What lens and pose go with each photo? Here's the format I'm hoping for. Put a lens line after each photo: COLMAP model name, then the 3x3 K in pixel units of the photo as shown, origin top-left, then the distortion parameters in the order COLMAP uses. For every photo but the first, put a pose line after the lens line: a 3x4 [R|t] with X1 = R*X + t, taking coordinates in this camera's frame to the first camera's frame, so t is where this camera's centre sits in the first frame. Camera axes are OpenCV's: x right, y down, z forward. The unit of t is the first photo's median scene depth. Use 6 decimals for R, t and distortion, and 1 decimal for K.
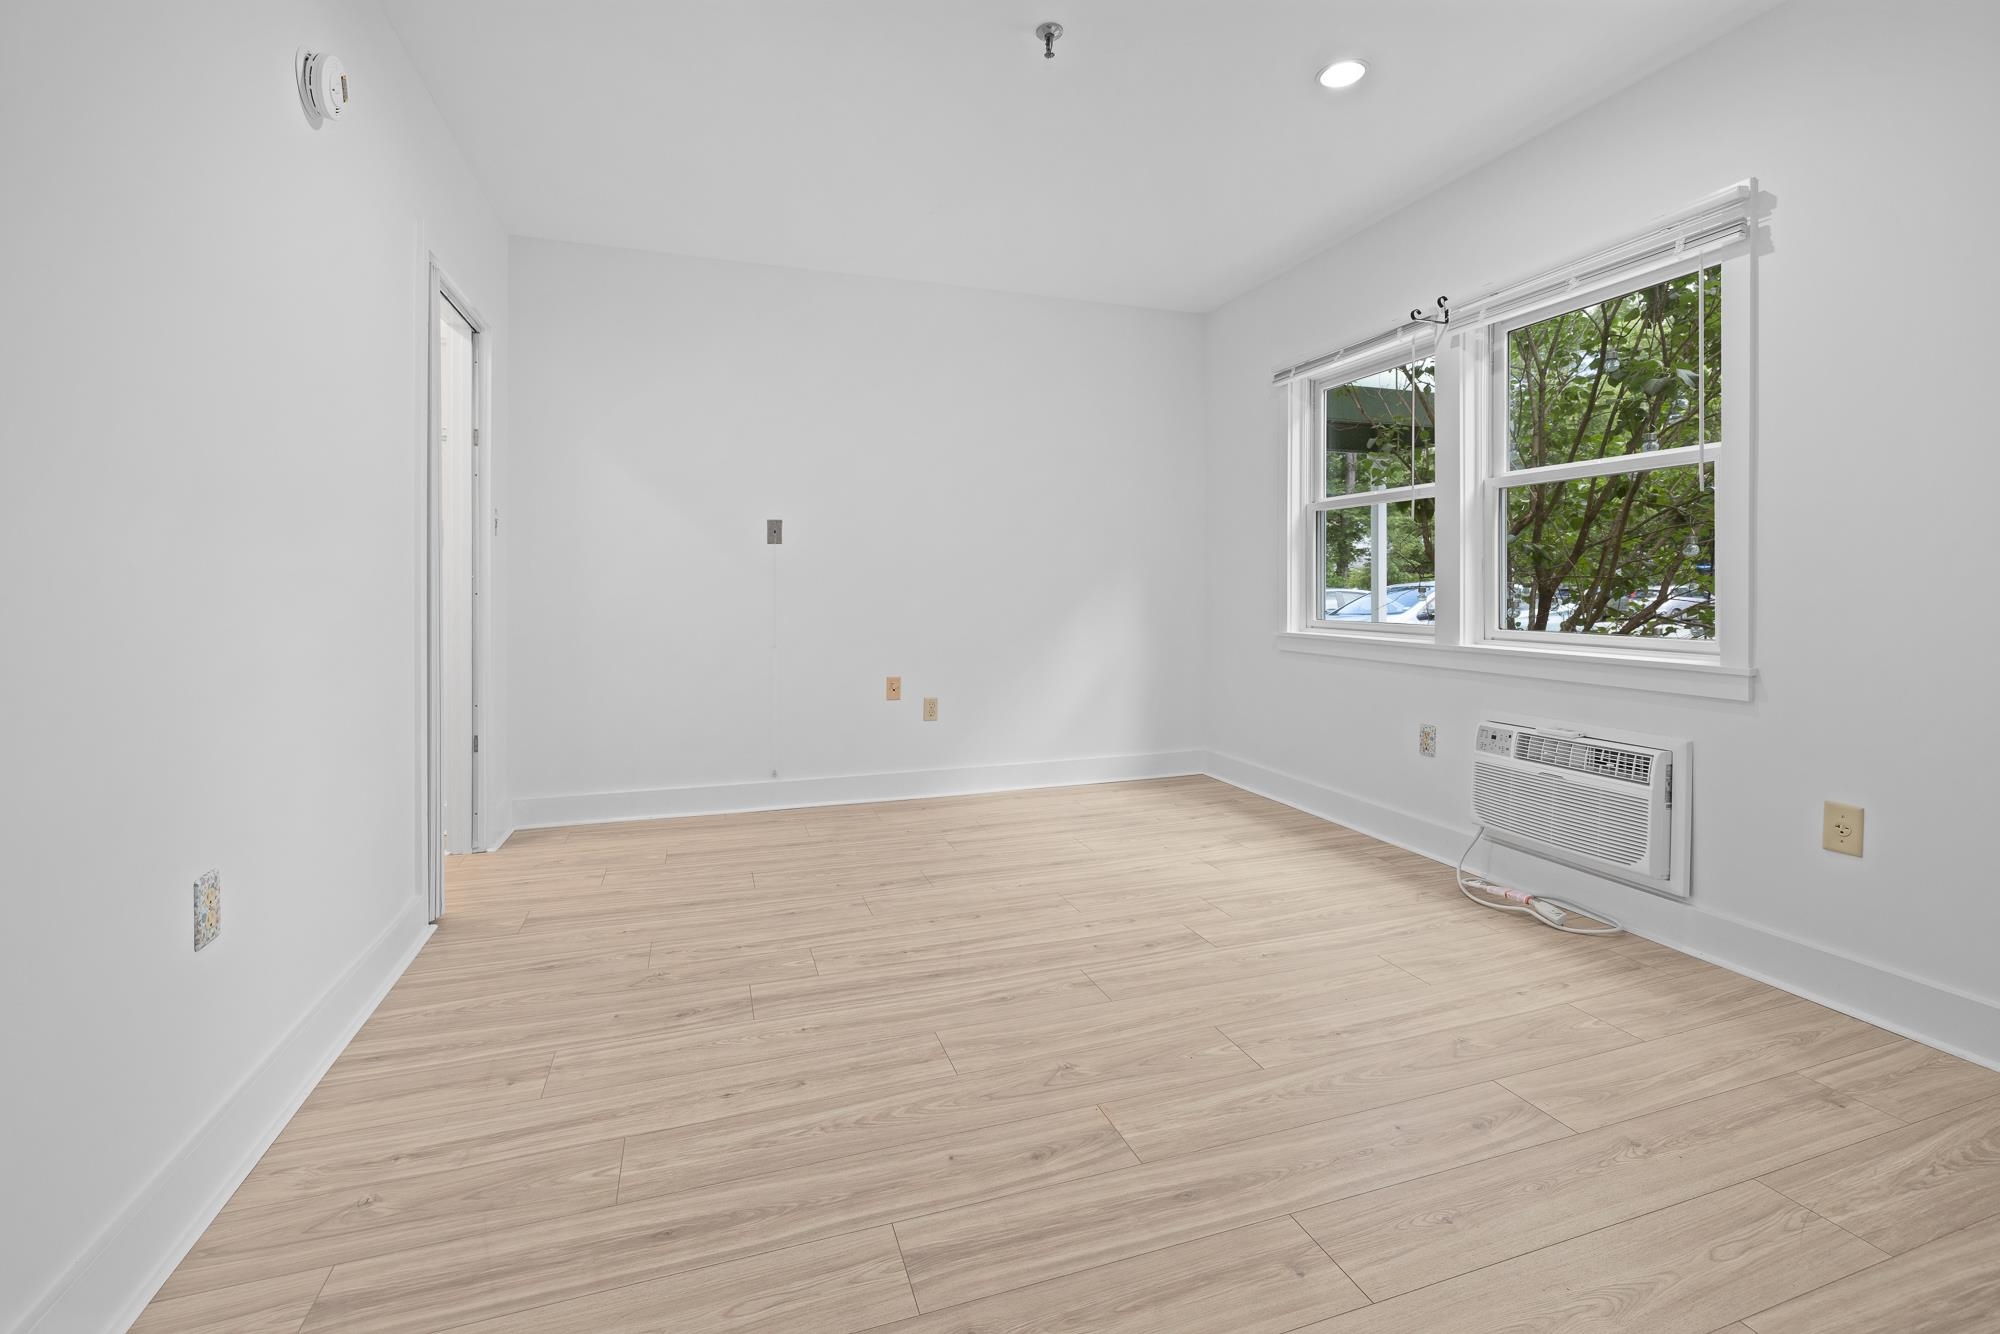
lens RADIAL K [[860.5, 0, 1006.3], [0, 860.5, 588.0], [0, 0, 1]] dist [0.000313, -0.001220]
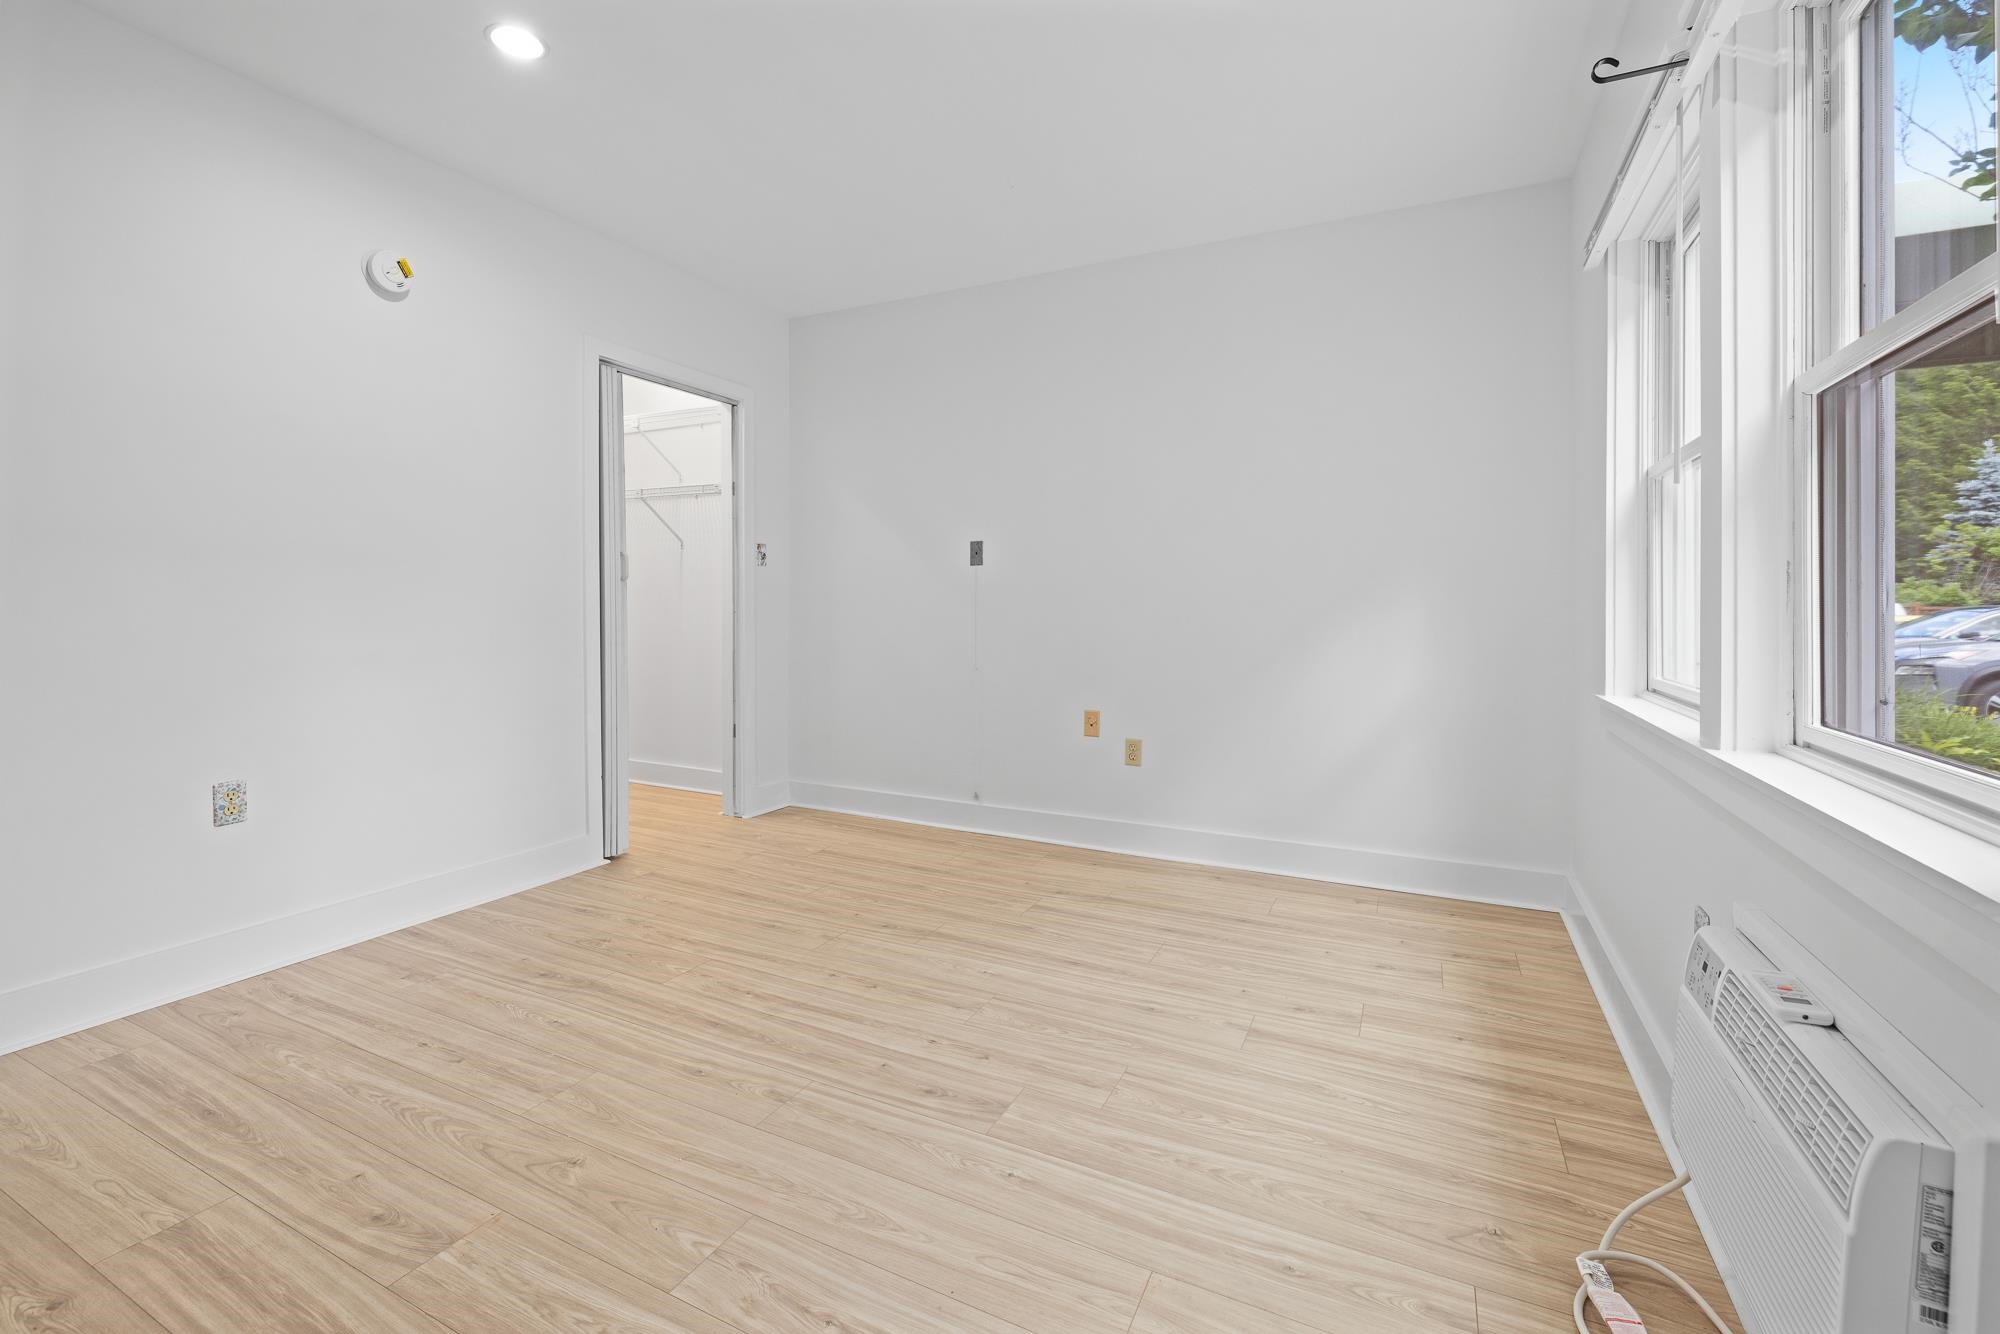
lens RADIAL K [[860.5, 0, 1007.5], [0, 860.5, 609.7], [0, 0, 1]] dist [0.000313, -0.001220]
pose [[0.703282, 0.009874, -0.710842, 0.890894], [-0.007430, 0.999951, 0.006538, -0.013534], [0.710872, 0.000684, 0.703321, 0.622060]]
